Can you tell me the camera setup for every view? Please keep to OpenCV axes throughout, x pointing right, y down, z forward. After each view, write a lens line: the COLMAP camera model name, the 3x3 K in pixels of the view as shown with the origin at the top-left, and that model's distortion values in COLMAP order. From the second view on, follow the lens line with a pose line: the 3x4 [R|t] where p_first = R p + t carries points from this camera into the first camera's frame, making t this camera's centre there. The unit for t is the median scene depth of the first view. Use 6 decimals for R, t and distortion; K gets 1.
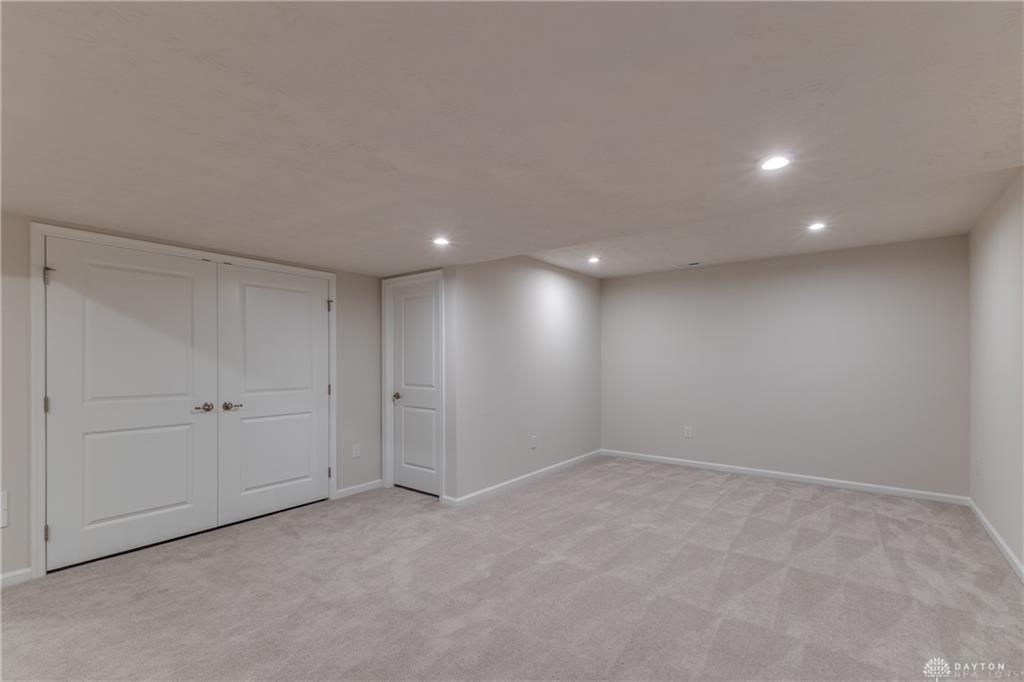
lens RADIAL K [[443.9, 0, 513.8], [0, 443.9, 355.1], [0, 0, 1]] dist [0.003735, 0.000276]
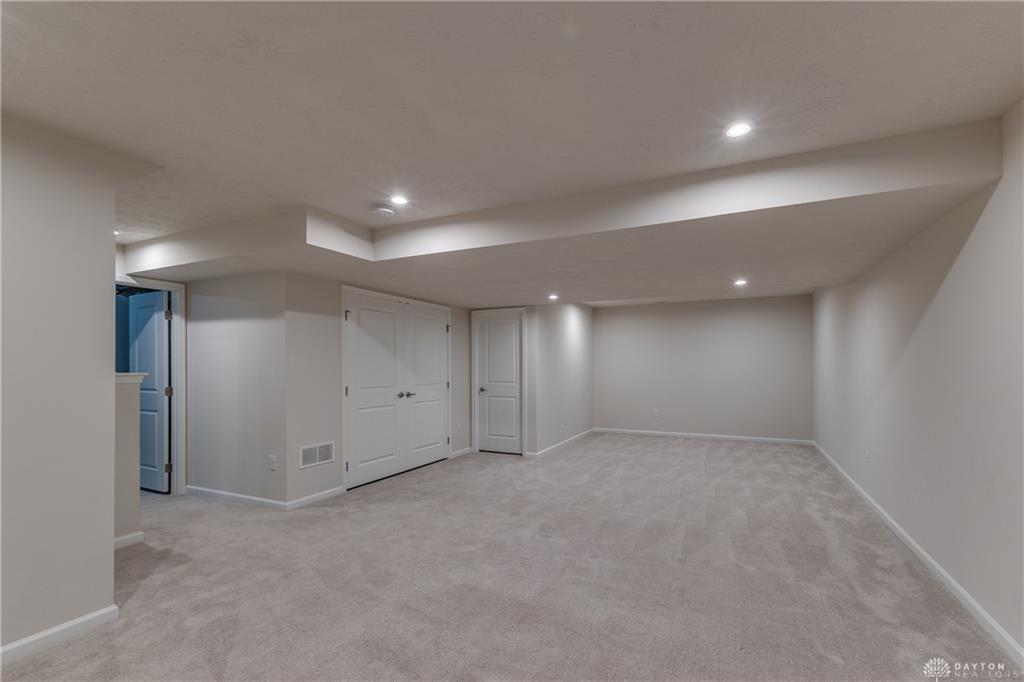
lens RADIAL K [[448.4, 0, 504.6], [0, 448.4, 359.7], [0, 0, 1]] dist [0.000321, 0.000204]
pose [[0.983001, -0.000277, 0.183602, -0.532877], [0.001137, 0.999989, -0.004579, -0.000390], [-0.183599, 0.004710, 0.982990, -0.546730]]
